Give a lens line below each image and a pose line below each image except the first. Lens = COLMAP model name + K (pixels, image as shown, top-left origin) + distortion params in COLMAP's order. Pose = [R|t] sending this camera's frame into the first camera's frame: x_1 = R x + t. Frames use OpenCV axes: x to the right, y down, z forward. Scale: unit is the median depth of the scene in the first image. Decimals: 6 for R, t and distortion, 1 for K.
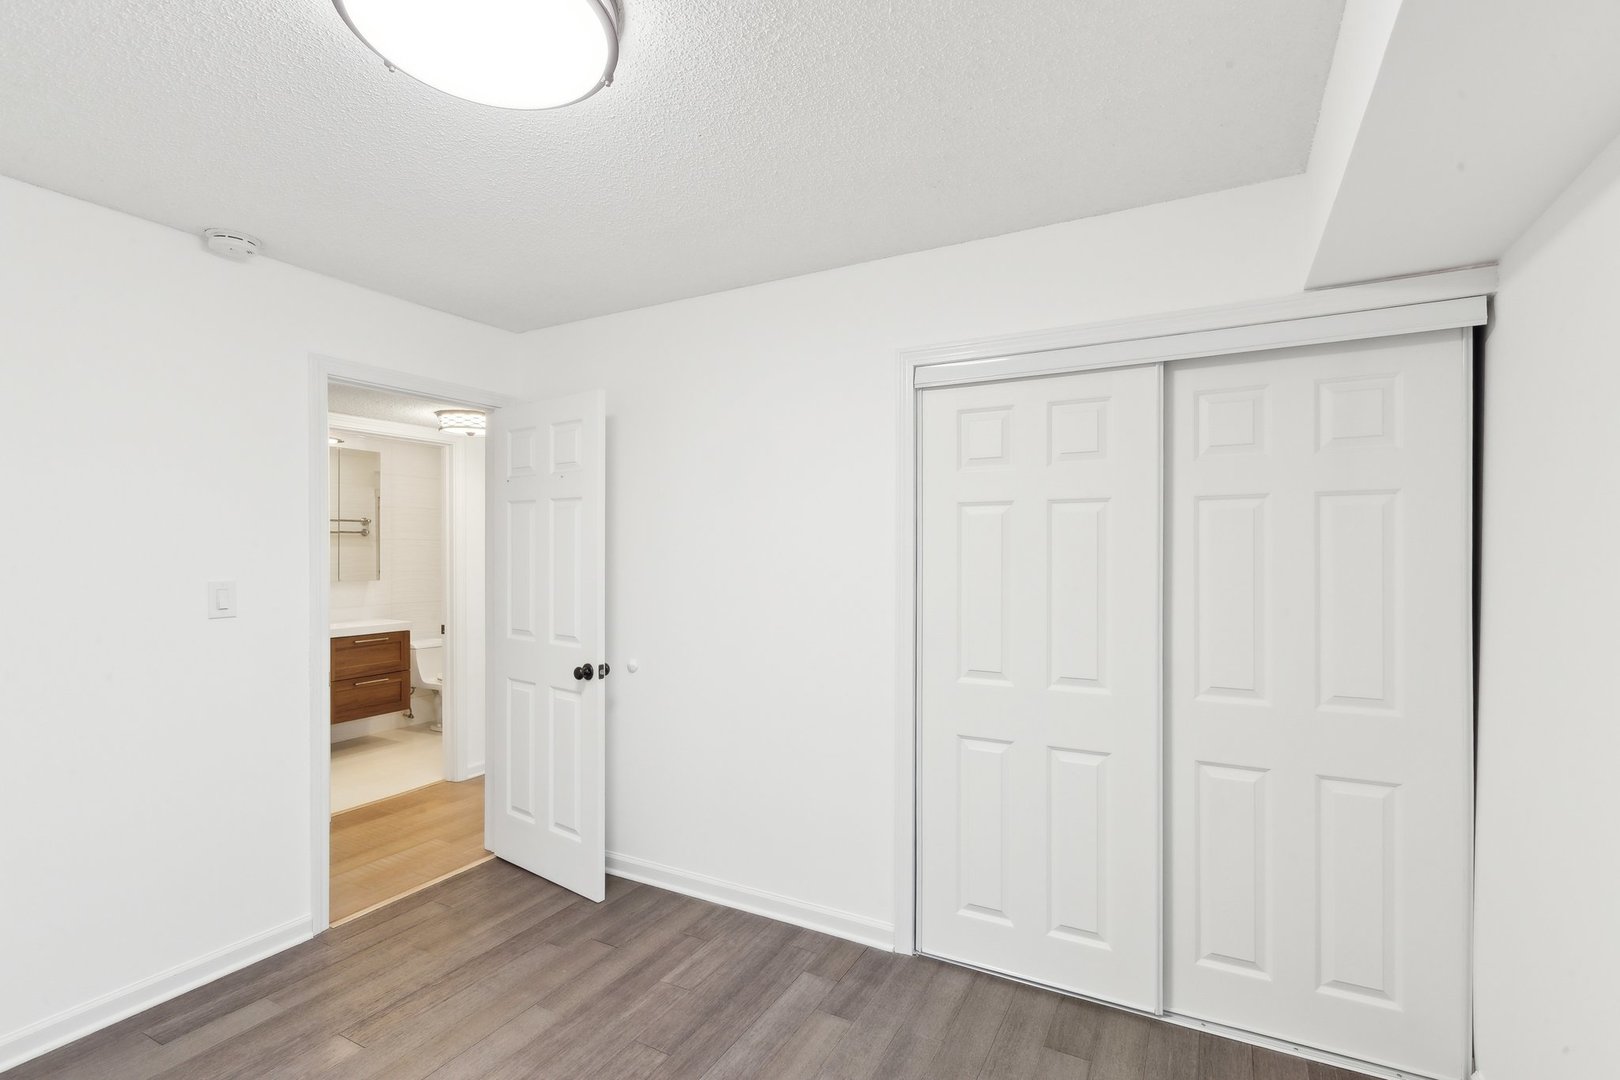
lens RADIAL K [[741.2, 0, 806.9], [0, 741.2, 556.3], [0, 0, 1]] dist [0.000692, -0.000262]
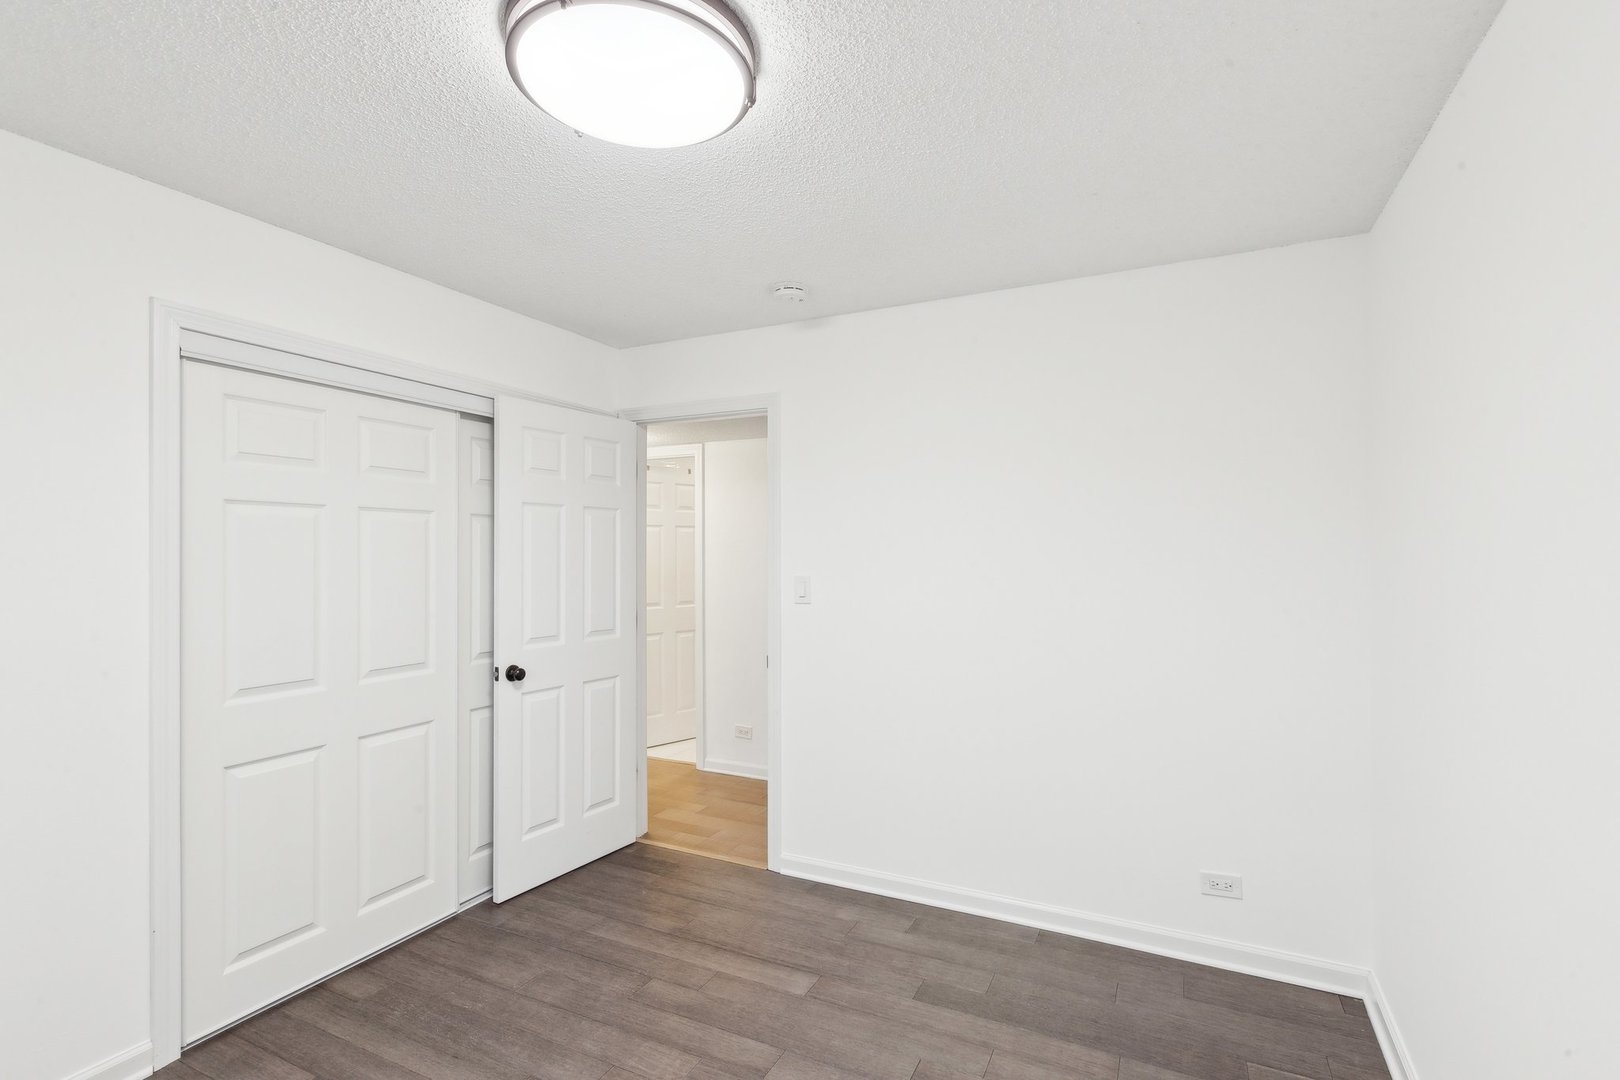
lens RADIAL K [[741.2, 0, 806.9], [0, 741.2, 556.3], [0, 0, 1]] dist [0.000692, -0.000262]
pose [[-0.023701, 0.003161, 0.999714, -0.764009], [0.006319, 0.999975, -0.003012, 0.002645], [-0.999699, 0.006246, -0.023721, 0.383291]]
